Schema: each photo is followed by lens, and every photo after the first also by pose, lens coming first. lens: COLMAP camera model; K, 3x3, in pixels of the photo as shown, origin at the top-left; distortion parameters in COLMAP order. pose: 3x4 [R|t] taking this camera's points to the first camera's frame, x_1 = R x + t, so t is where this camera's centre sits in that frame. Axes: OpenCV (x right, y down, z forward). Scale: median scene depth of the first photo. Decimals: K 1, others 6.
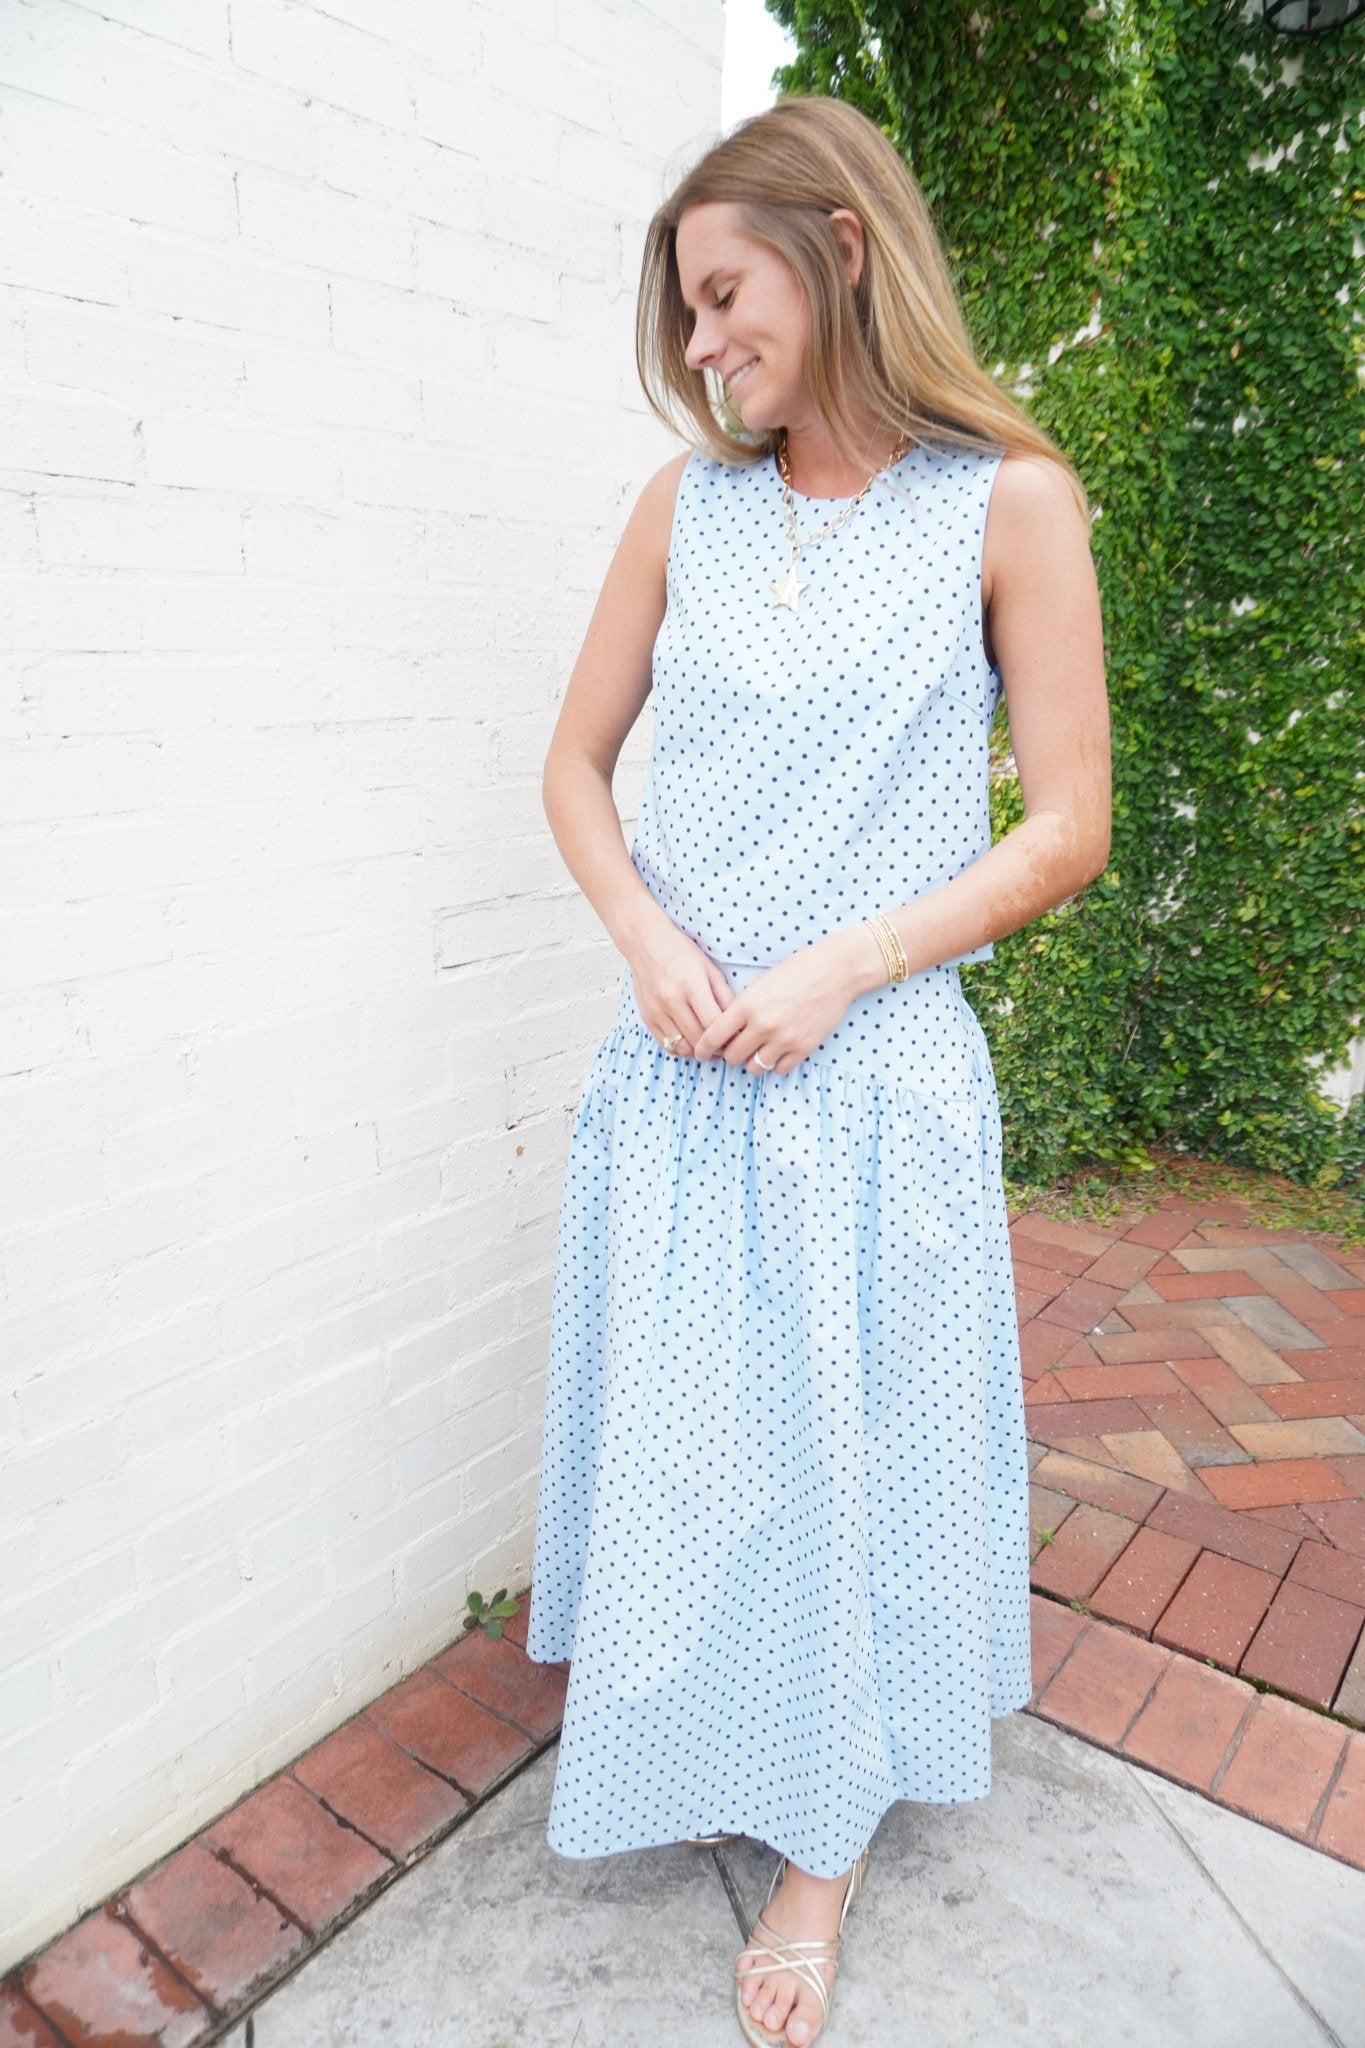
lens RADIAL K [[1360.4, 0, 679.0], [0, 1360.4, 1018.0], [0, 0, 1]] dist [-0.045438, 0.027030]
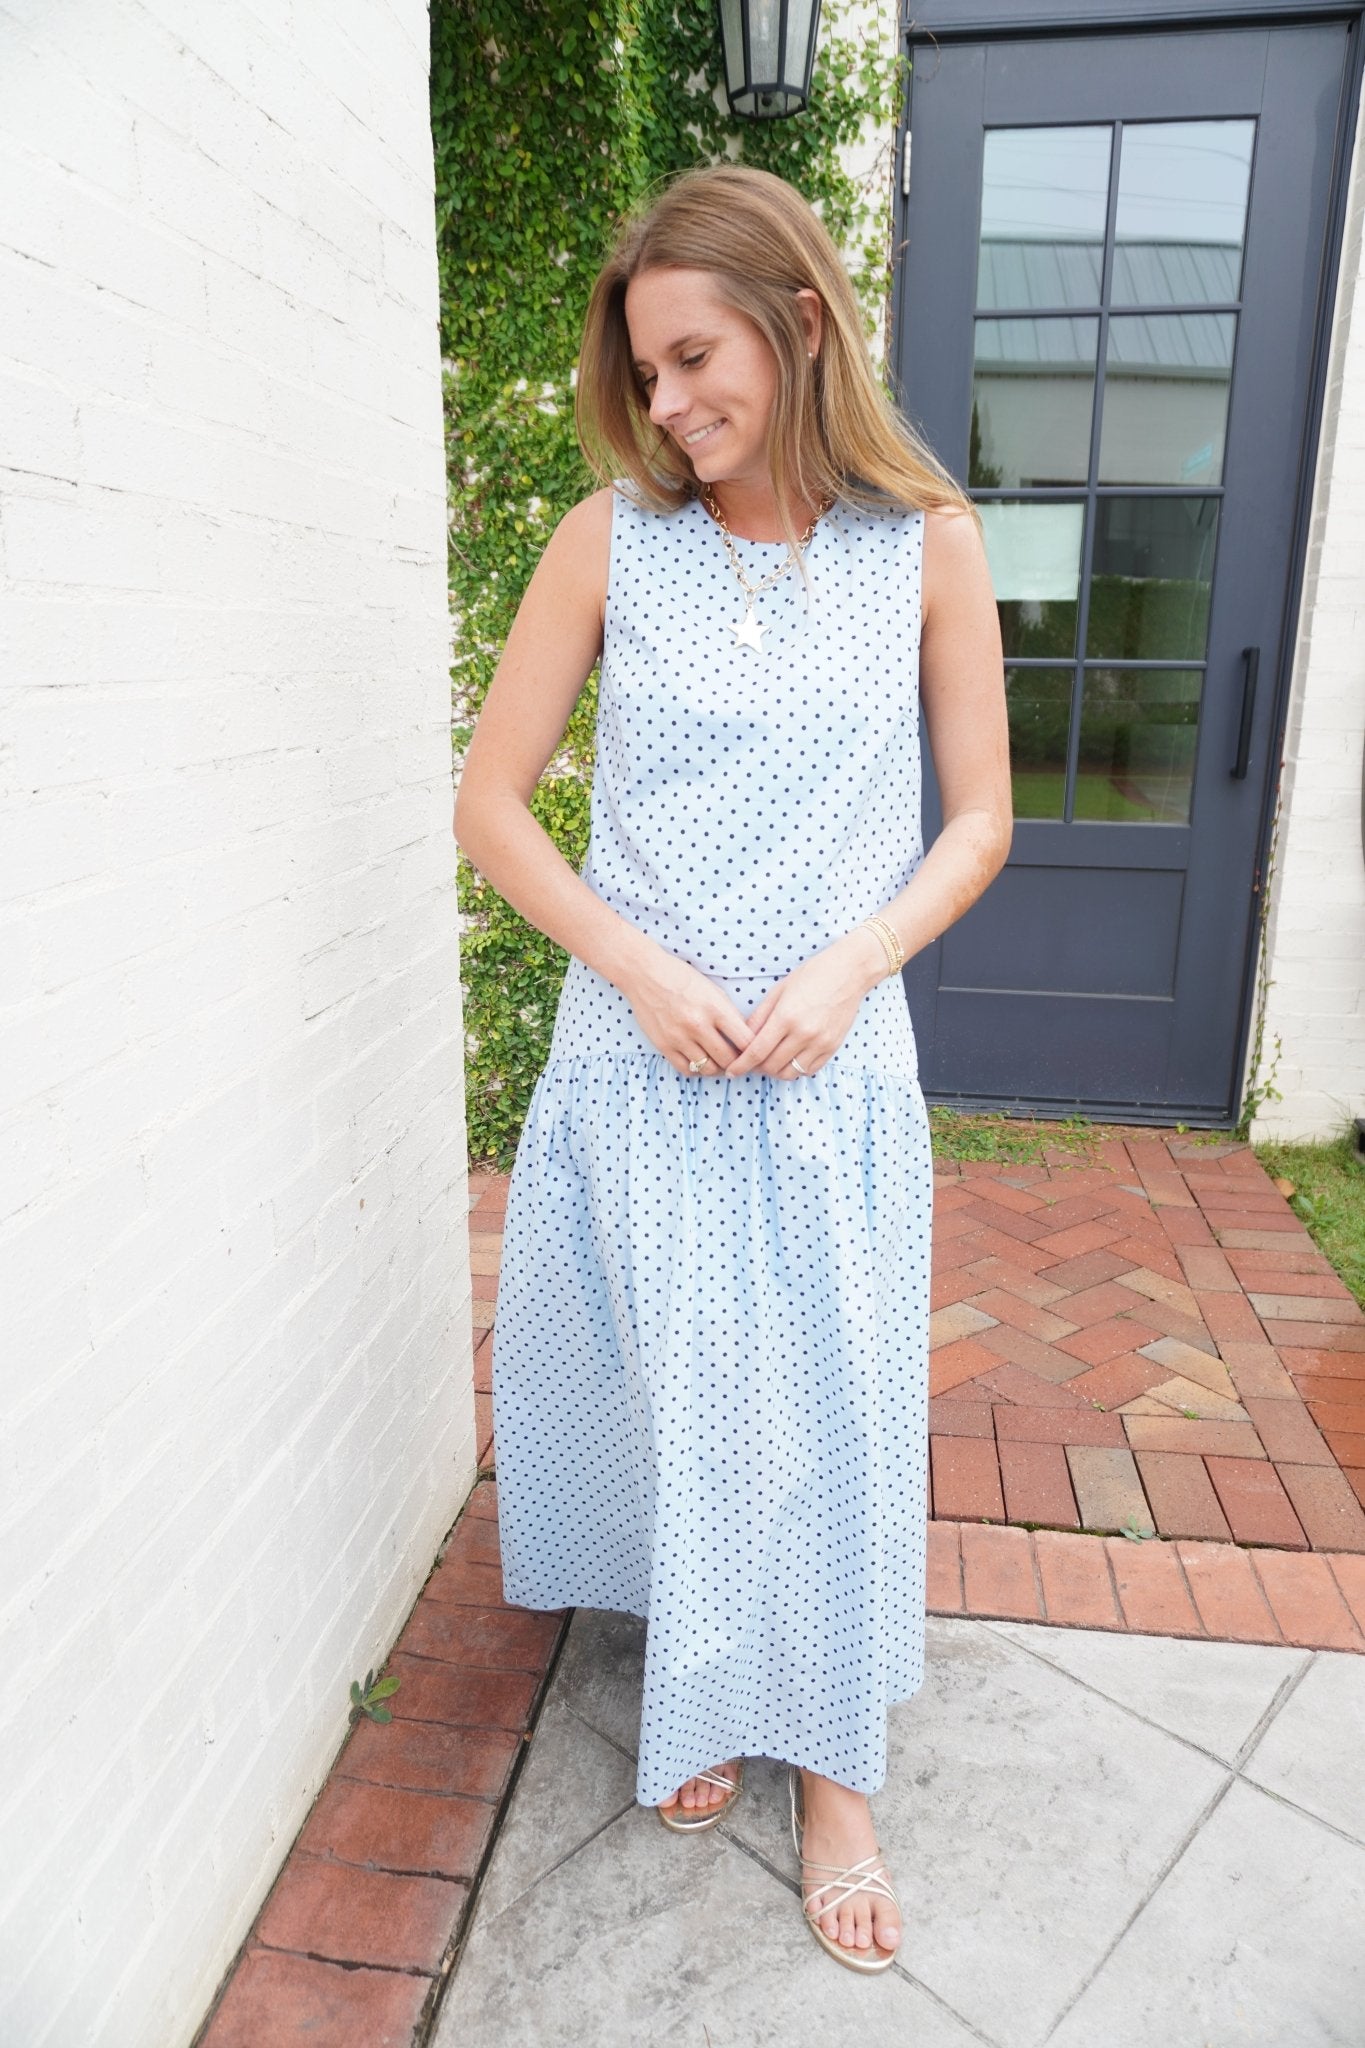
lens RADIAL K [[1360.4, 0, 678.3], [0, 1360.4, 1013.1], [0, 0, 1]] dist [-0.045438, 0.027030]
pose [[0.869791, -0.120100, 0.478581, -0.371936], [0.117875, 0.992418, 0.034817, -0.041139], [-0.479134, 0.026129, 0.877353, 0.073151]]
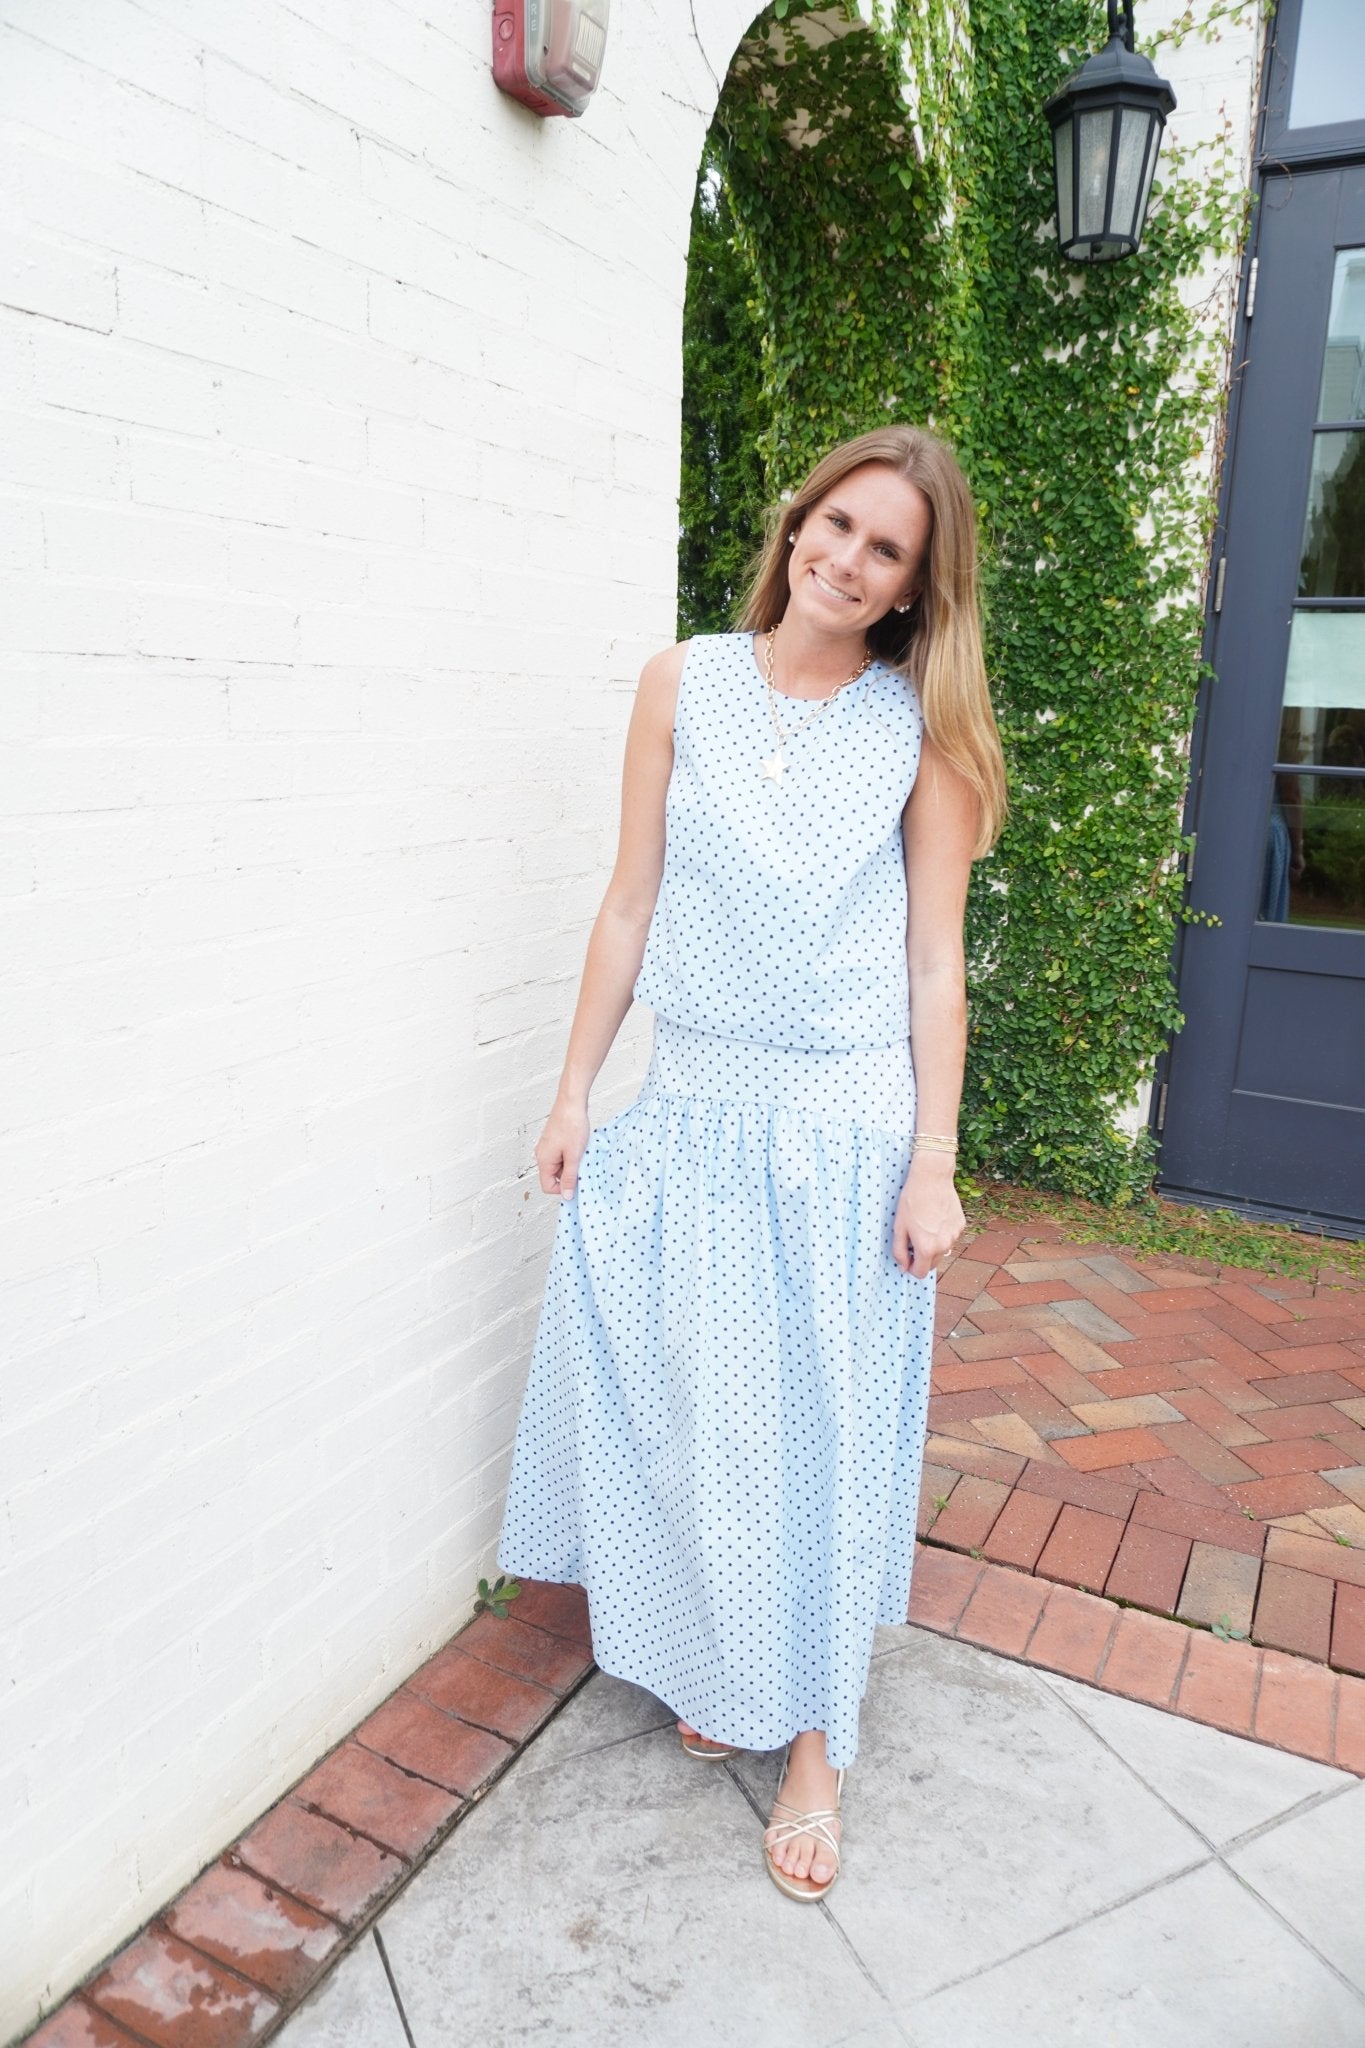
lens RADIAL K [[1360.4, 0, 680.1], [0, 1360.4, 1005.6], [0, 0, 1]] dist [-0.045438, 0.027030]
pose [[0.985058, -0.006670, 0.172094, -0.194167], [0.013063, 0.999265, -0.036039, -0.024084], [-0.171727, 0.037748, 0.984421, -0.201123]]
